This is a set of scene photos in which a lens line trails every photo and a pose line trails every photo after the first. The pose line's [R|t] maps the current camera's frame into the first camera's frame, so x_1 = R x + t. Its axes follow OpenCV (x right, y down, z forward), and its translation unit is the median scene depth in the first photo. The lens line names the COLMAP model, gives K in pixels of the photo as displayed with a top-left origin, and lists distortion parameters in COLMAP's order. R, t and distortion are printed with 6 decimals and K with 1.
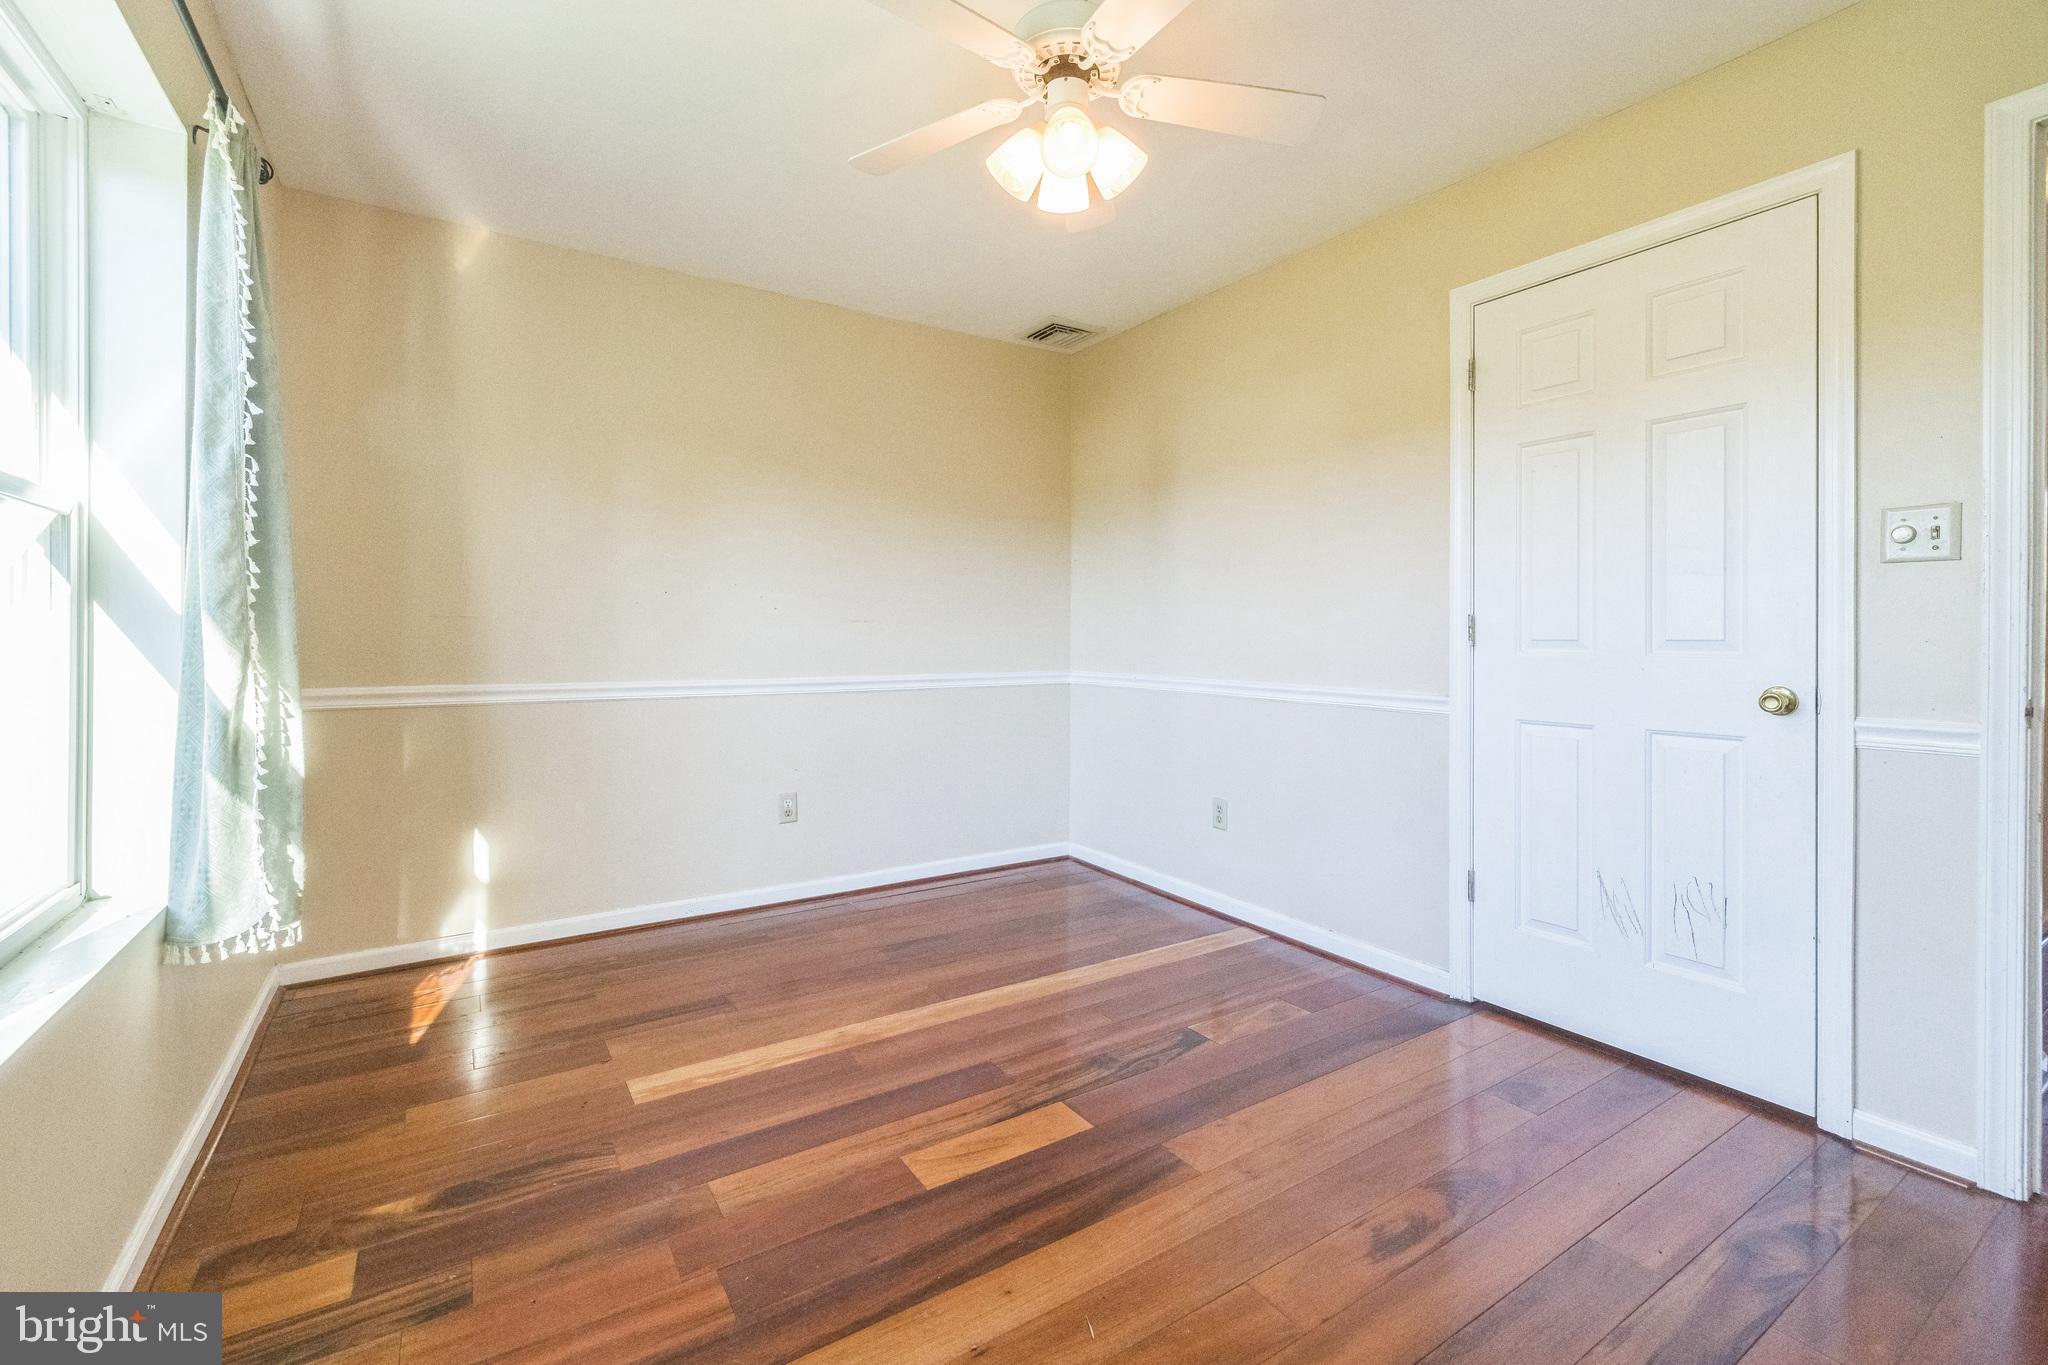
lens RADIAL K [[884.6, 0, 987.0], [0, 884.6, 631.8], [0, 0, 1]] dist [0.001041, 0.000339]
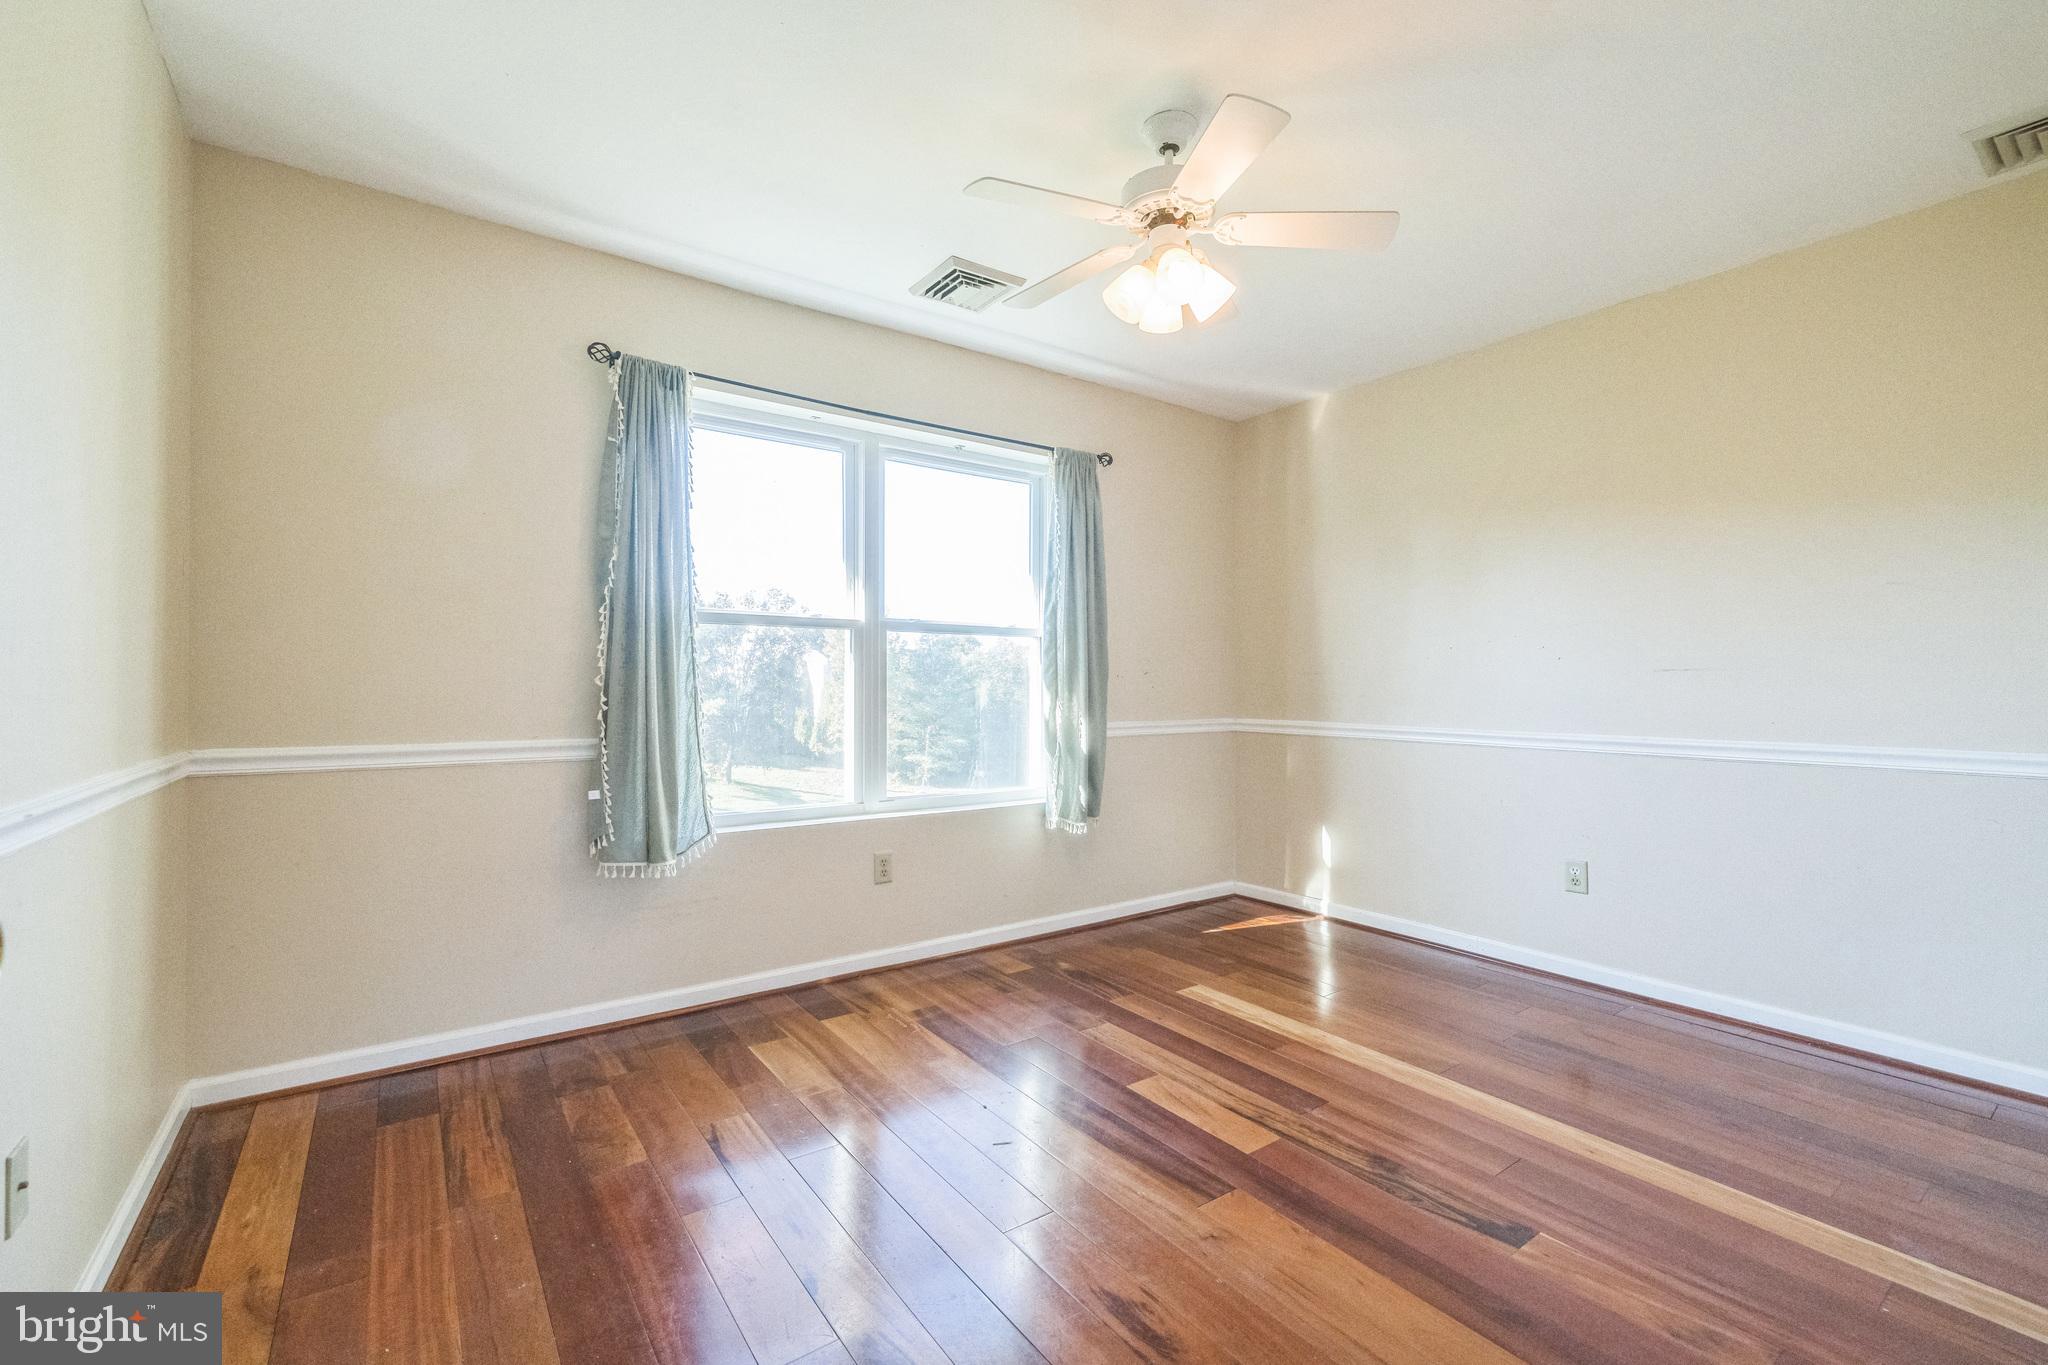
lens RADIAL K [[884.6, 0, 1029.1], [0, 884.6, 665.8], [0, 0, 1]] dist [0.001041, 0.000339]
pose [[0.052474, -0.025061, -0.998308, 0.999217], [-0.001158, 0.999683, -0.025156, 0.009182], [0.998622, 0.002476, 0.052429, 0.590161]]
